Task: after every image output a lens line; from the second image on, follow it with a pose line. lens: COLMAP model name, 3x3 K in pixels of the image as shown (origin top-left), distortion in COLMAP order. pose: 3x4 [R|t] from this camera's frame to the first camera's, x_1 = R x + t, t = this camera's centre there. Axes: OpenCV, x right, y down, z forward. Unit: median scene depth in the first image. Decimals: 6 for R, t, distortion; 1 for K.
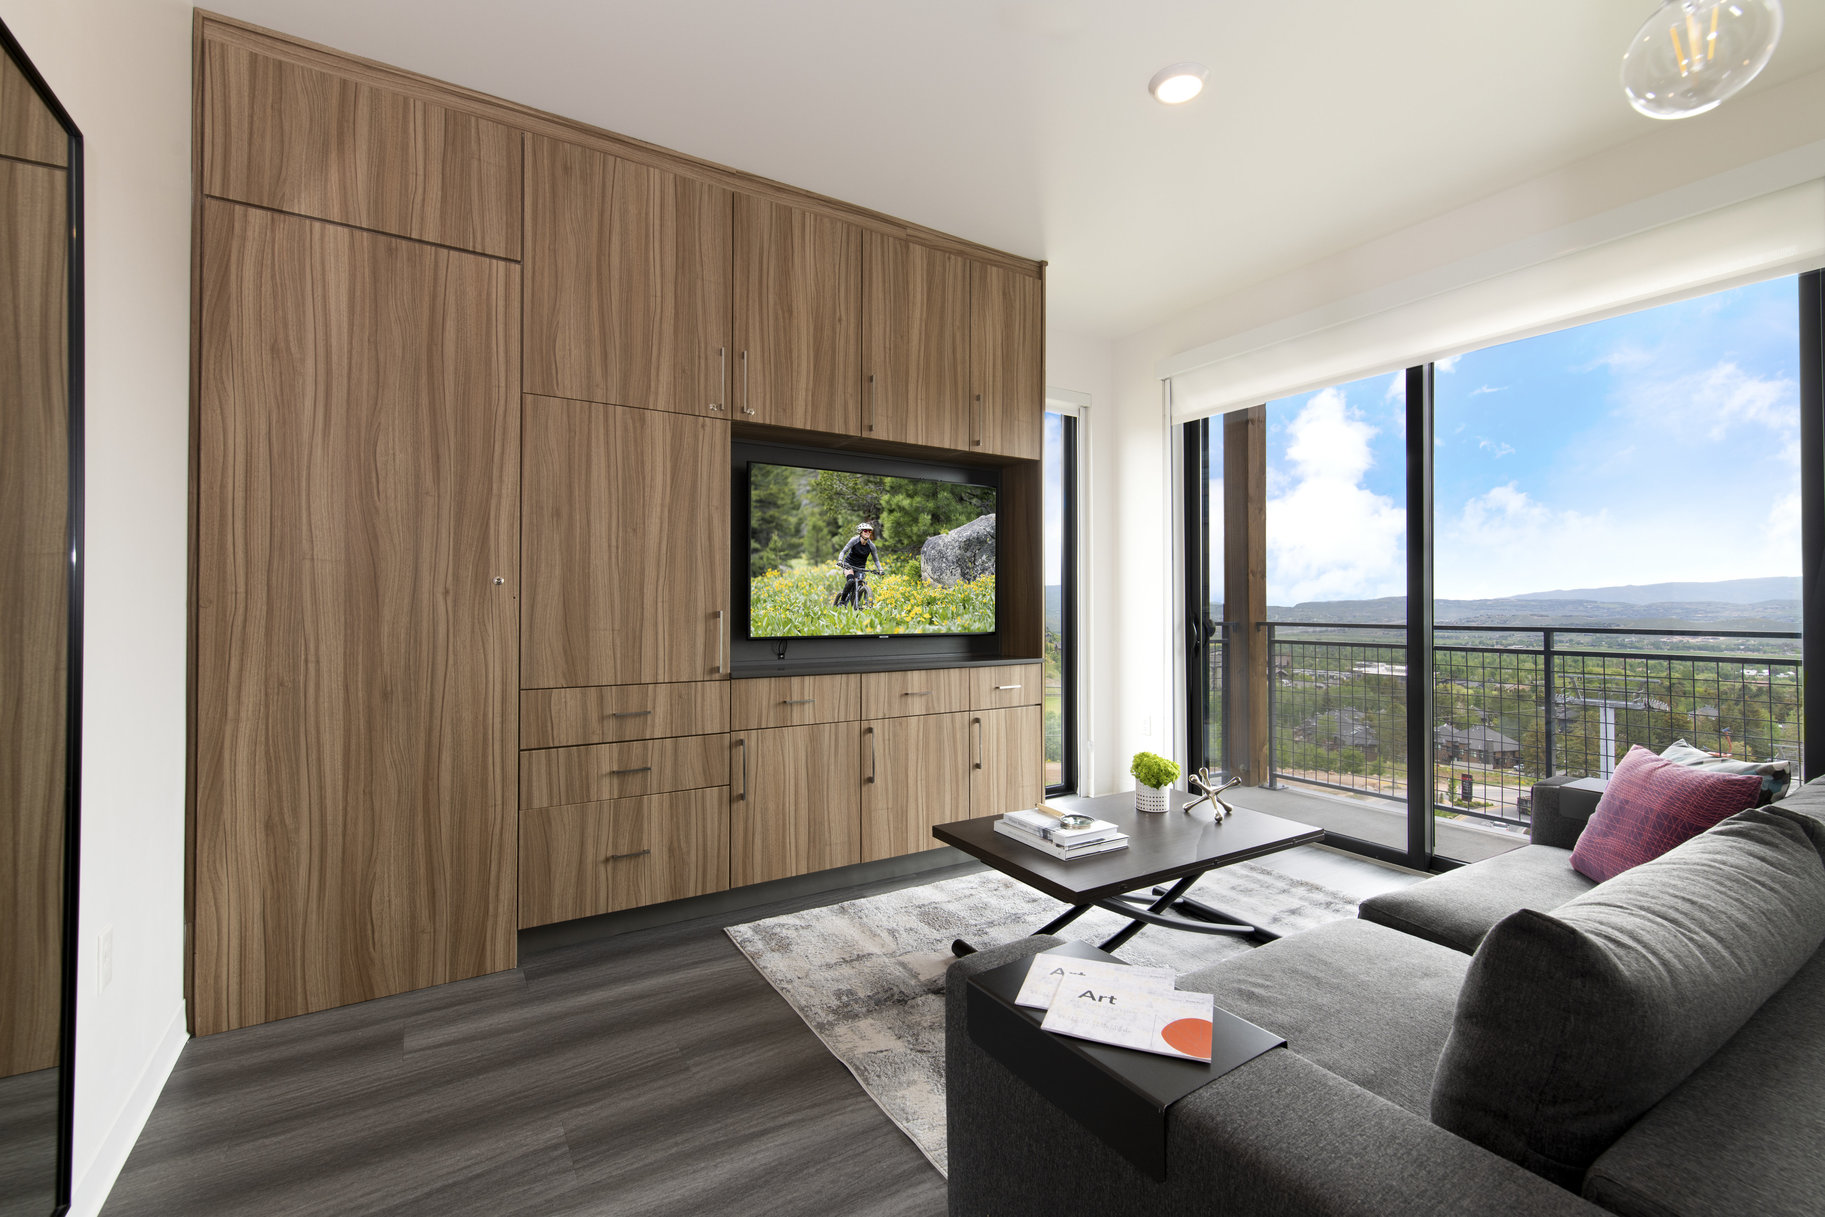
lens RADIAL K [[781.0, 0, 914.9], [0, 781.0, 597.0], [0, 0, 1]] dist [-0.006597, 0.000601]
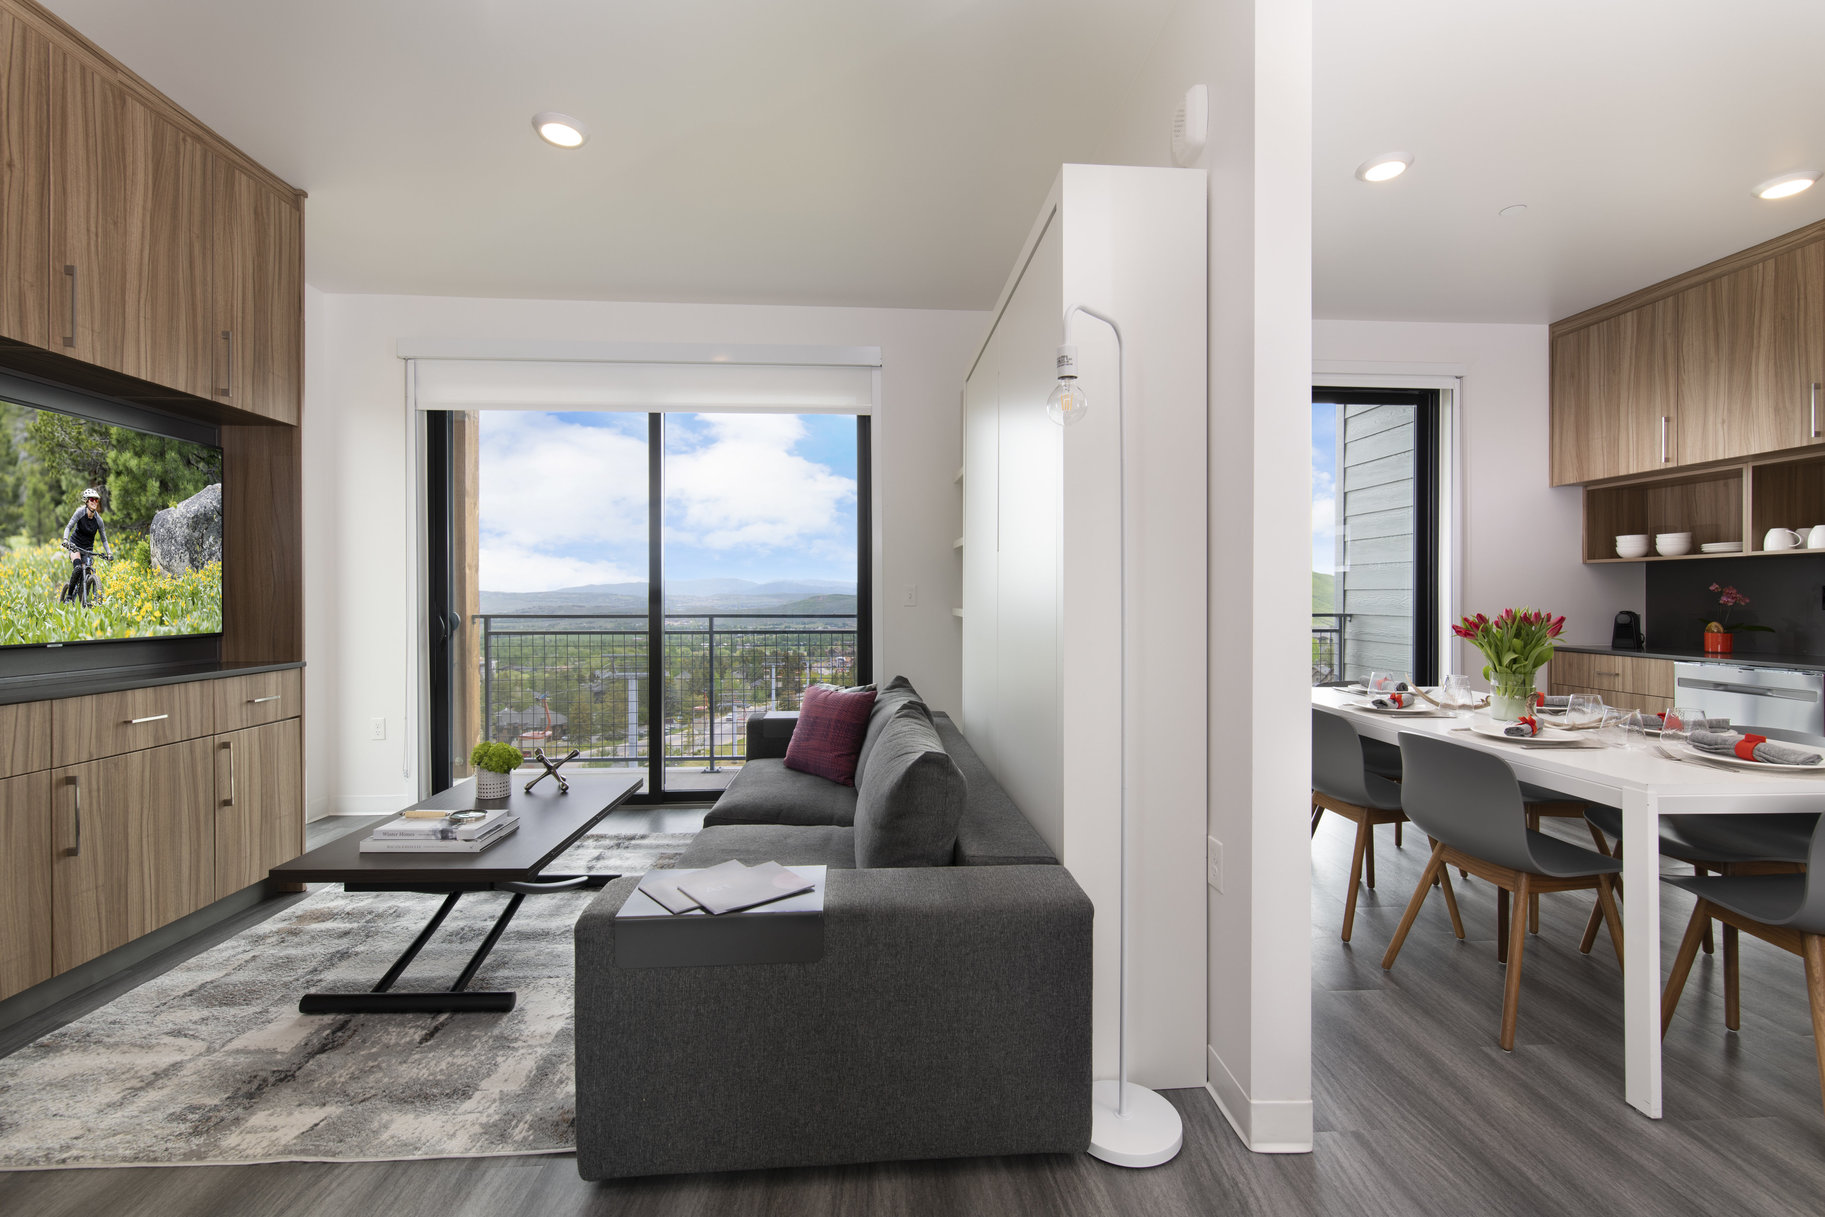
lens RADIAL K [[781.0, 0, 905.1], [0, 781.0, 602.5], [0, 0, 1]] dist [-0.006597, 0.000601]
pose [[0.485372, -0.005920, 0.874287, -0.288729], [-0.009816, 0.999877, 0.012219, -0.003197], [-0.874252, -0.014513, 0.485255, 0.020302]]
